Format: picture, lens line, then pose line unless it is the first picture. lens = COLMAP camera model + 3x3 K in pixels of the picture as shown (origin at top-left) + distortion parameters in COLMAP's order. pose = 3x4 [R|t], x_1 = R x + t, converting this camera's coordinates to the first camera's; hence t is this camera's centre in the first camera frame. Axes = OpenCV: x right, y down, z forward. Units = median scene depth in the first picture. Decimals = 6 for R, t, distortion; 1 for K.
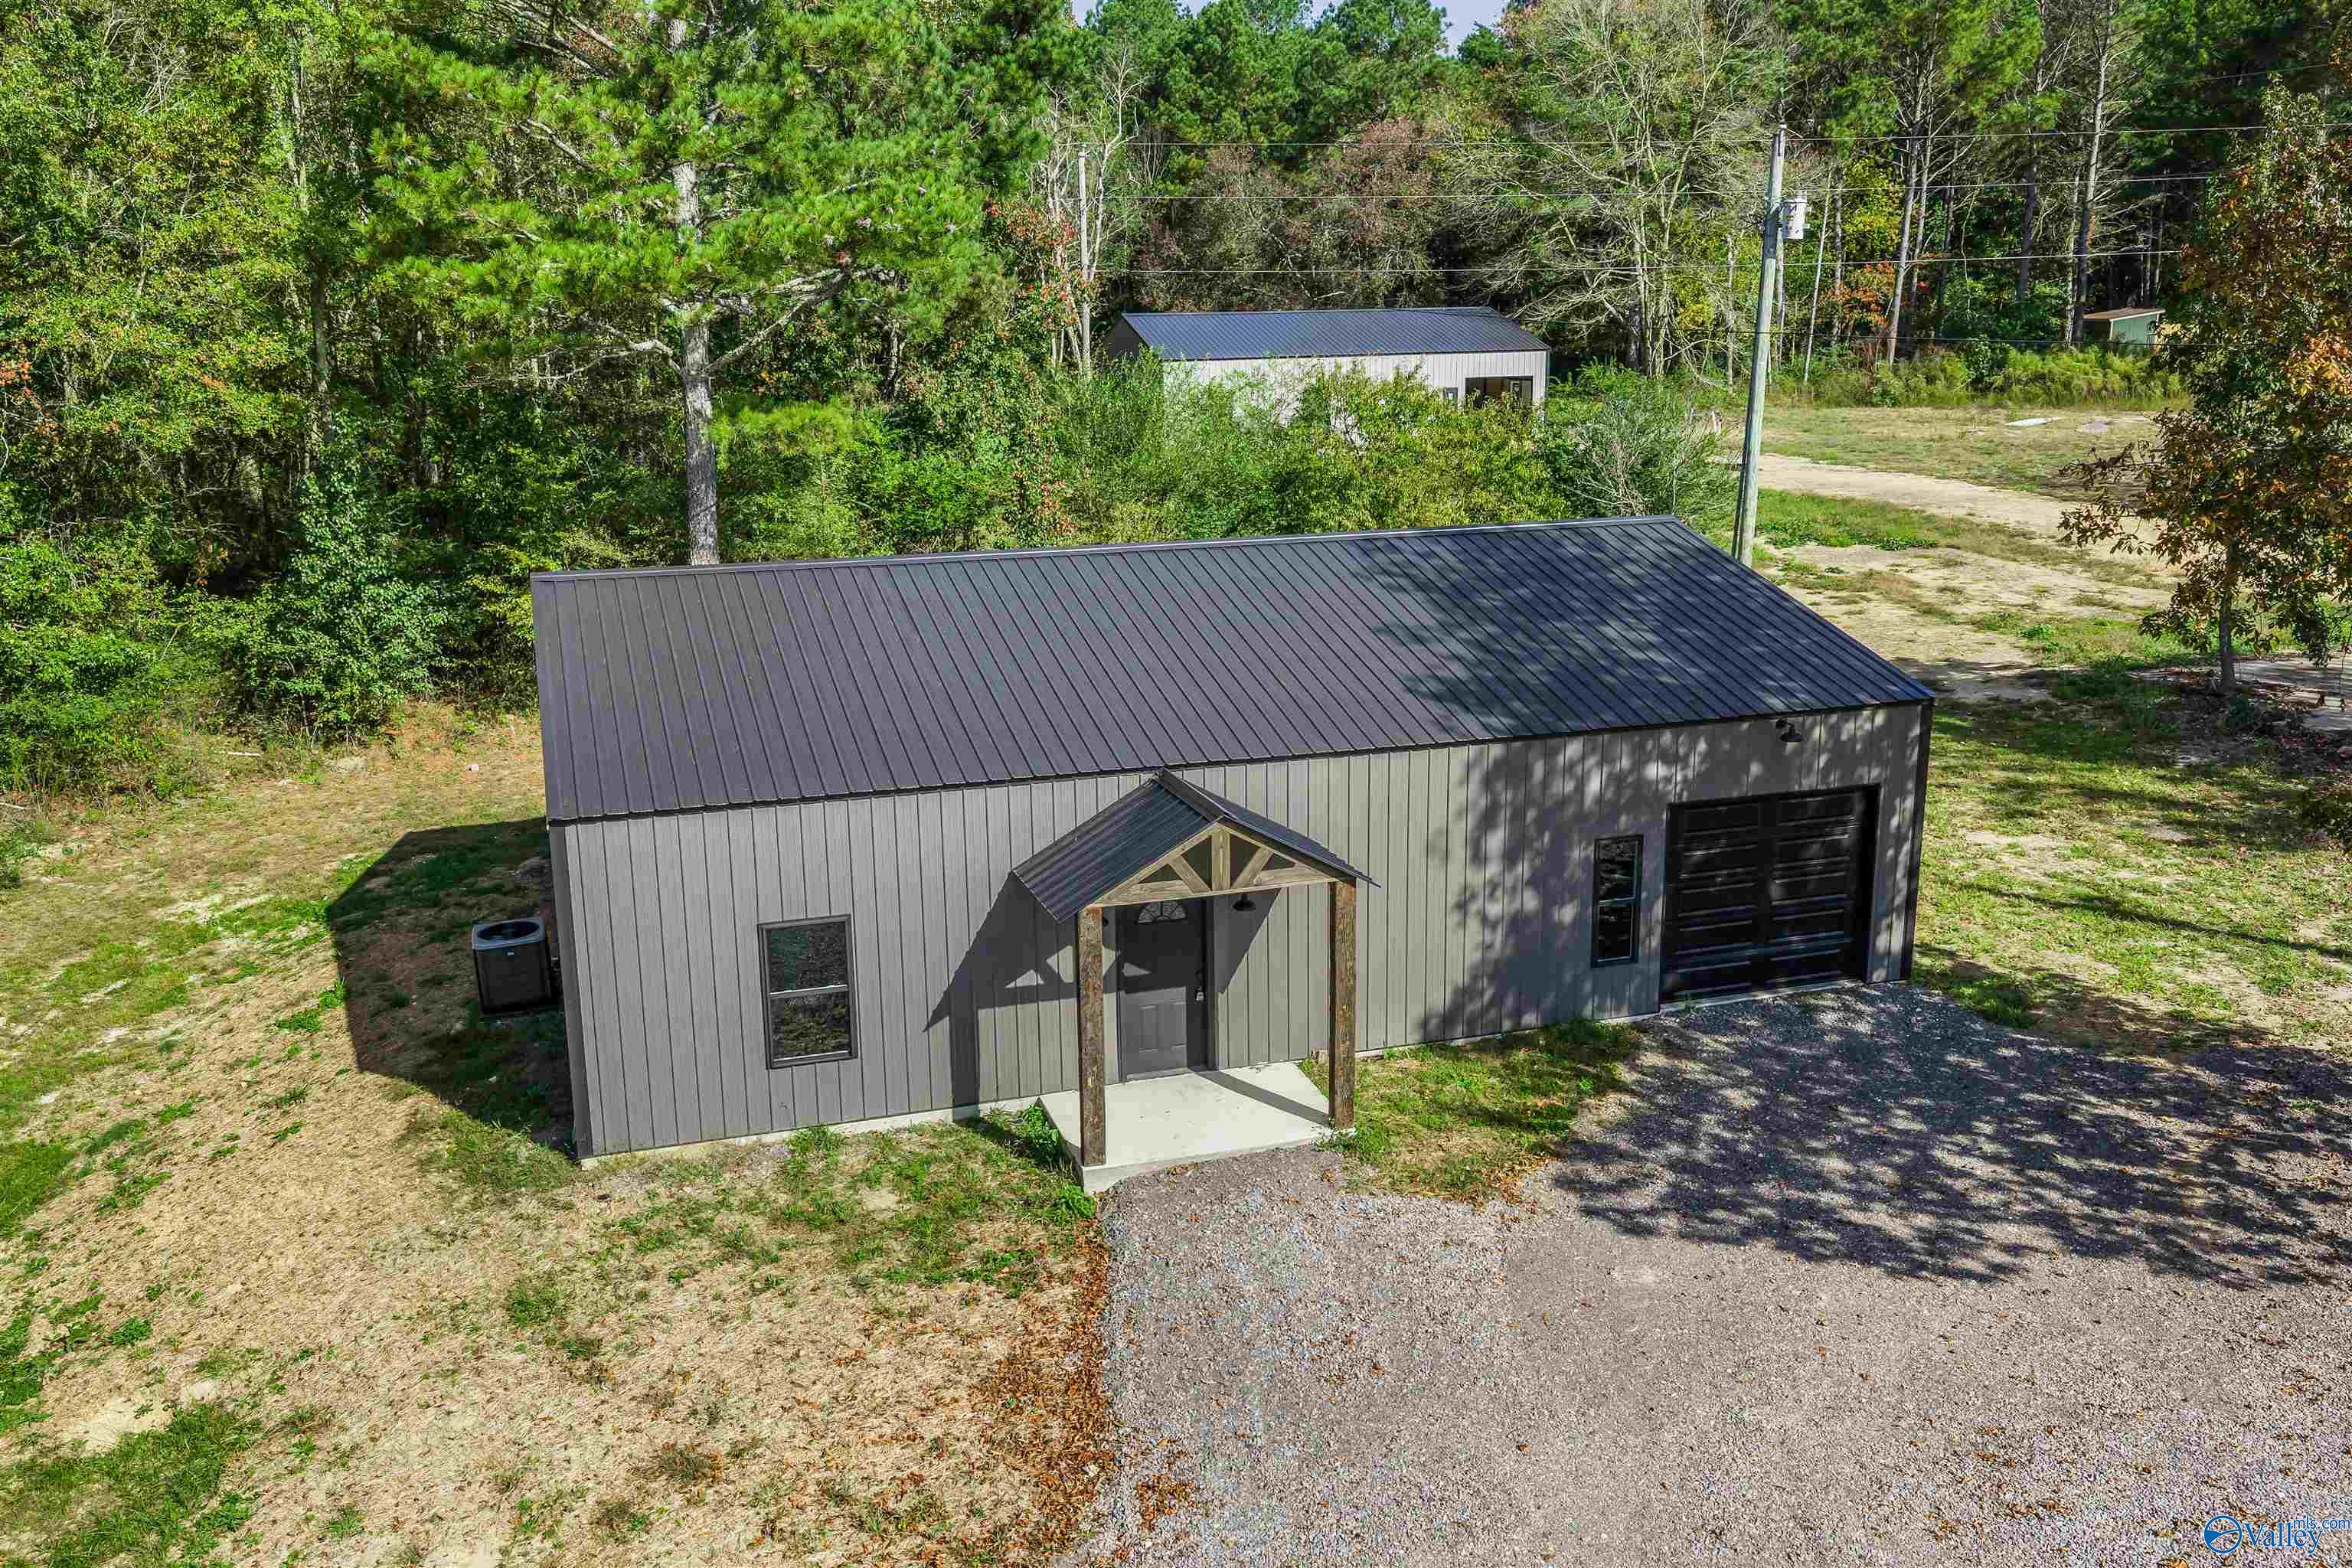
lens RADIAL K [[1930.7, 0, 1170.0], [0, 1930.7, 781.6], [0, 0, 1]] dist [0.016400, -0.022308]
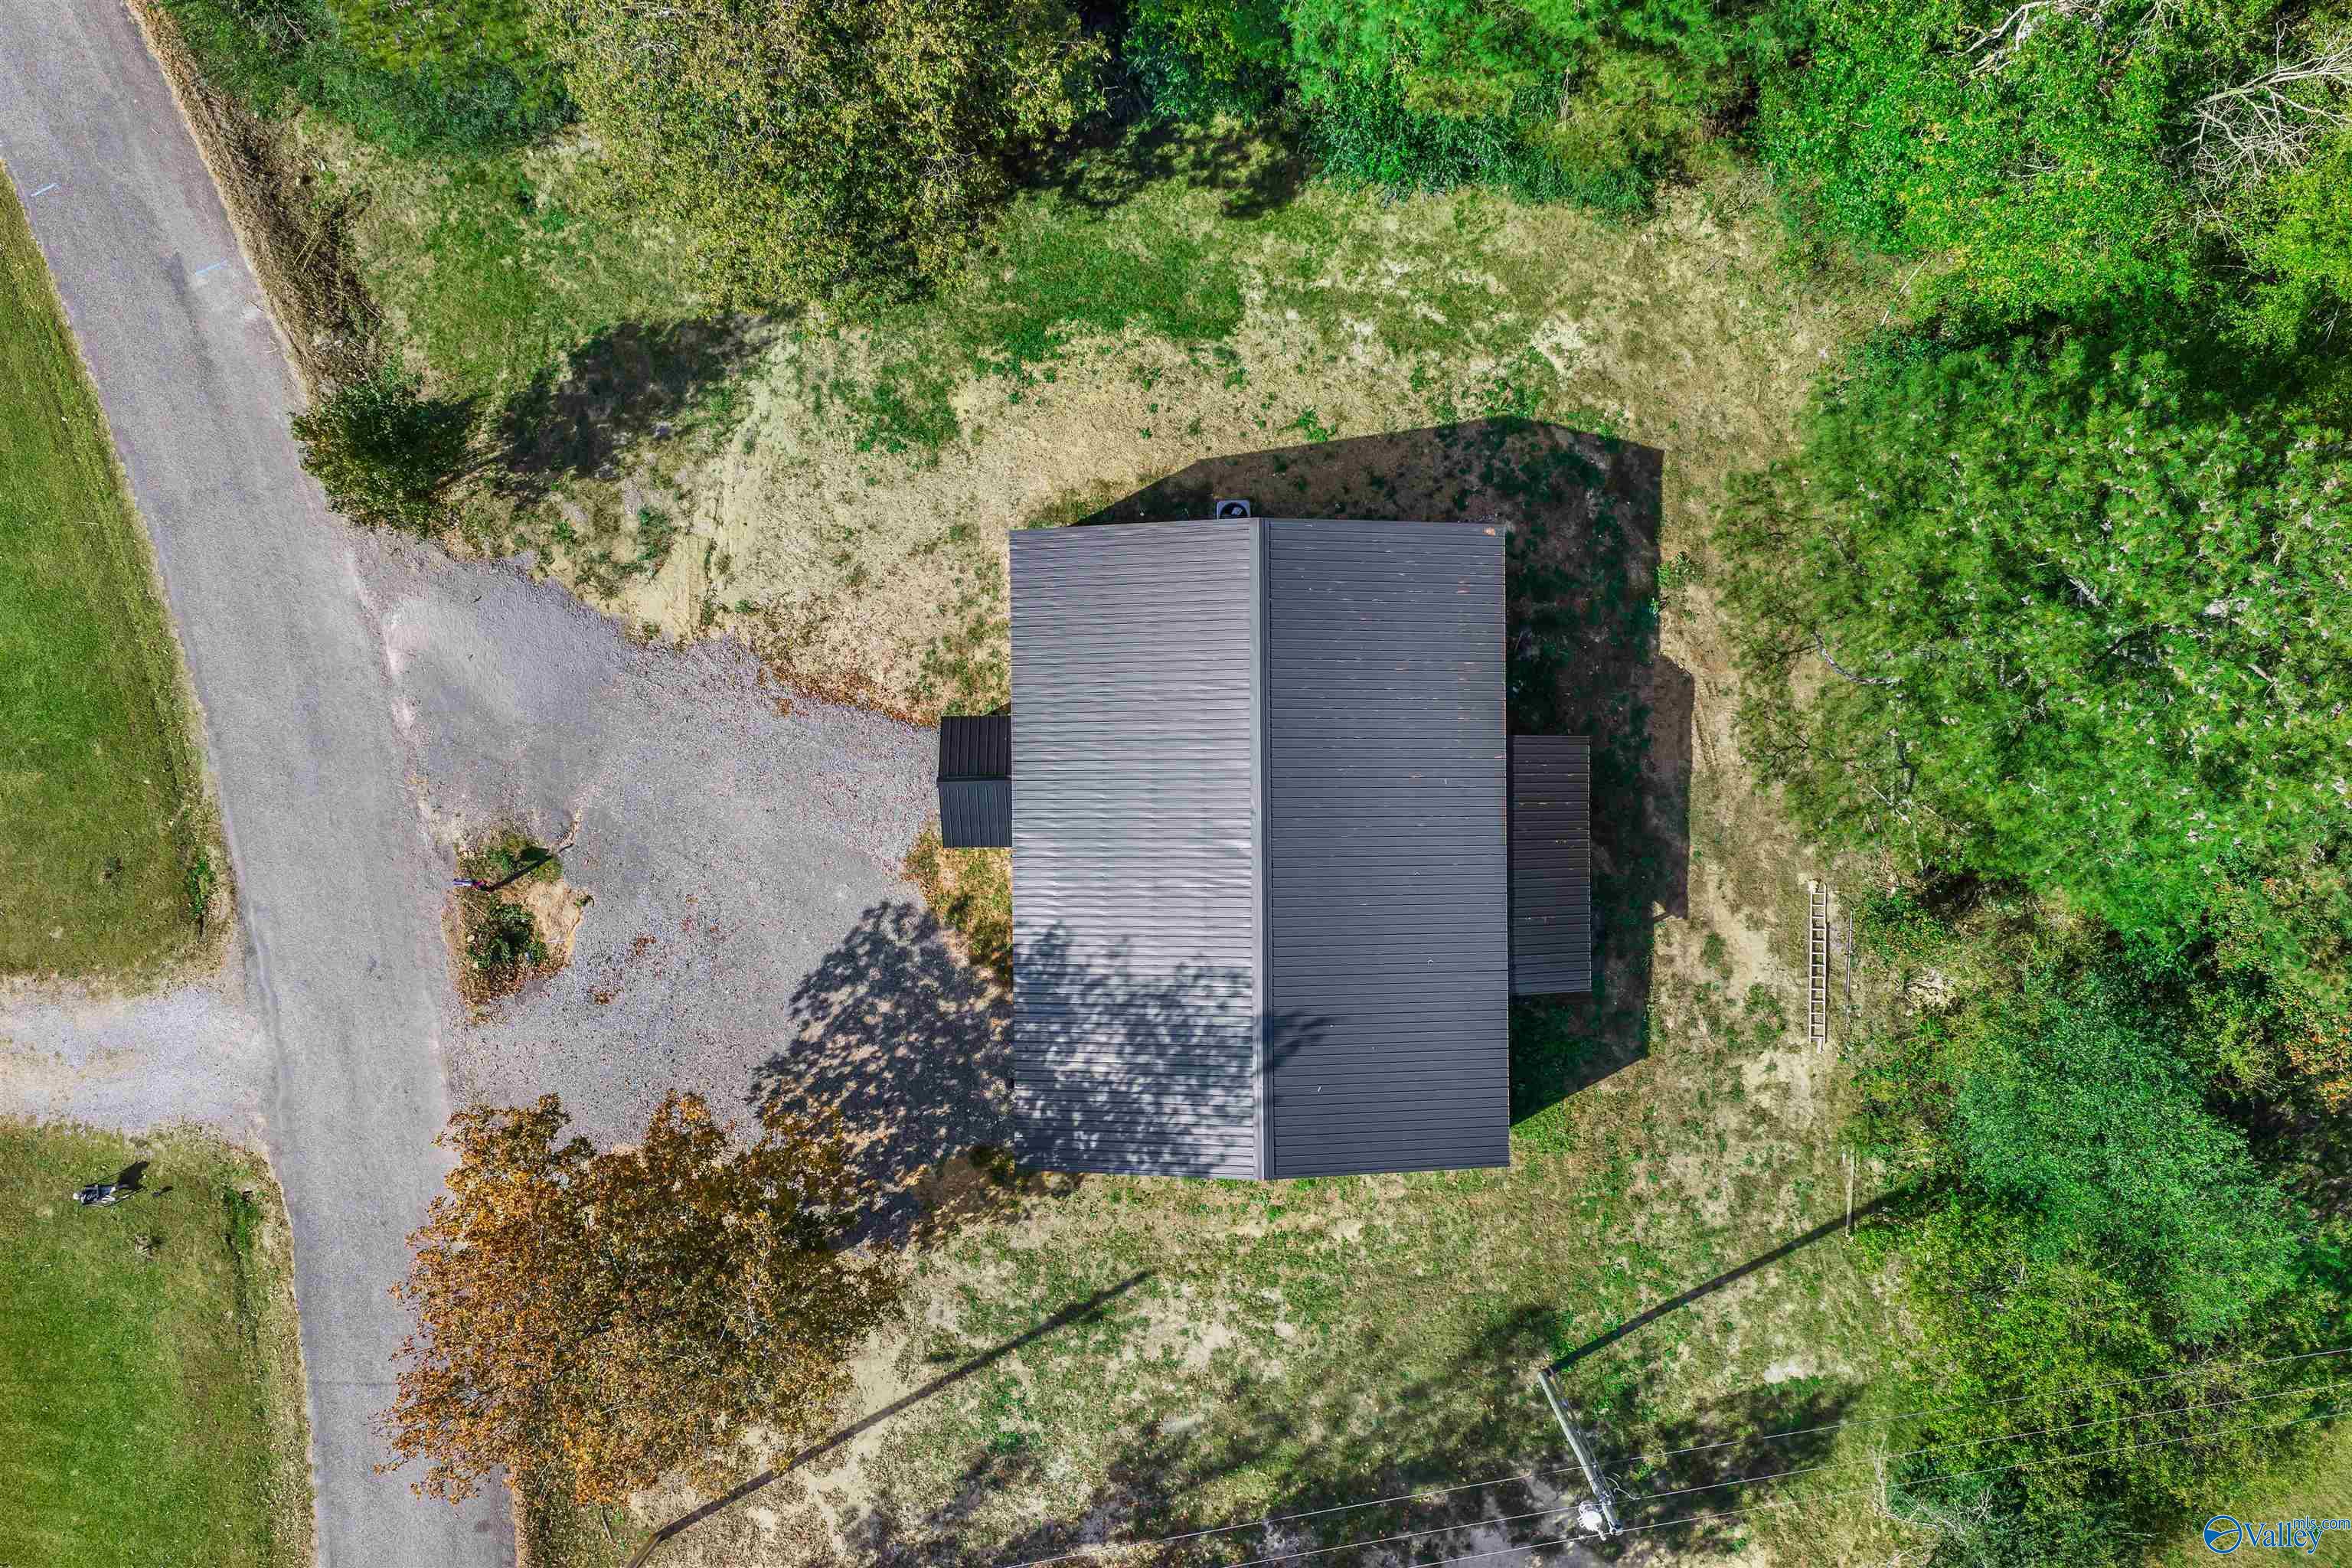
lens RADIAL K [[1930.7, 0, 1184.2], [0, 1930.7, 784.9], [0, 0, 1]] dist [0.016400, -0.022308]
pose [[-0.298687, 0.954290, 0.010809, -0.080240], [-0.225252, -0.081499, 0.970886, -2.081608], [0.927388, 0.287556, 0.239298, 0.576483]]
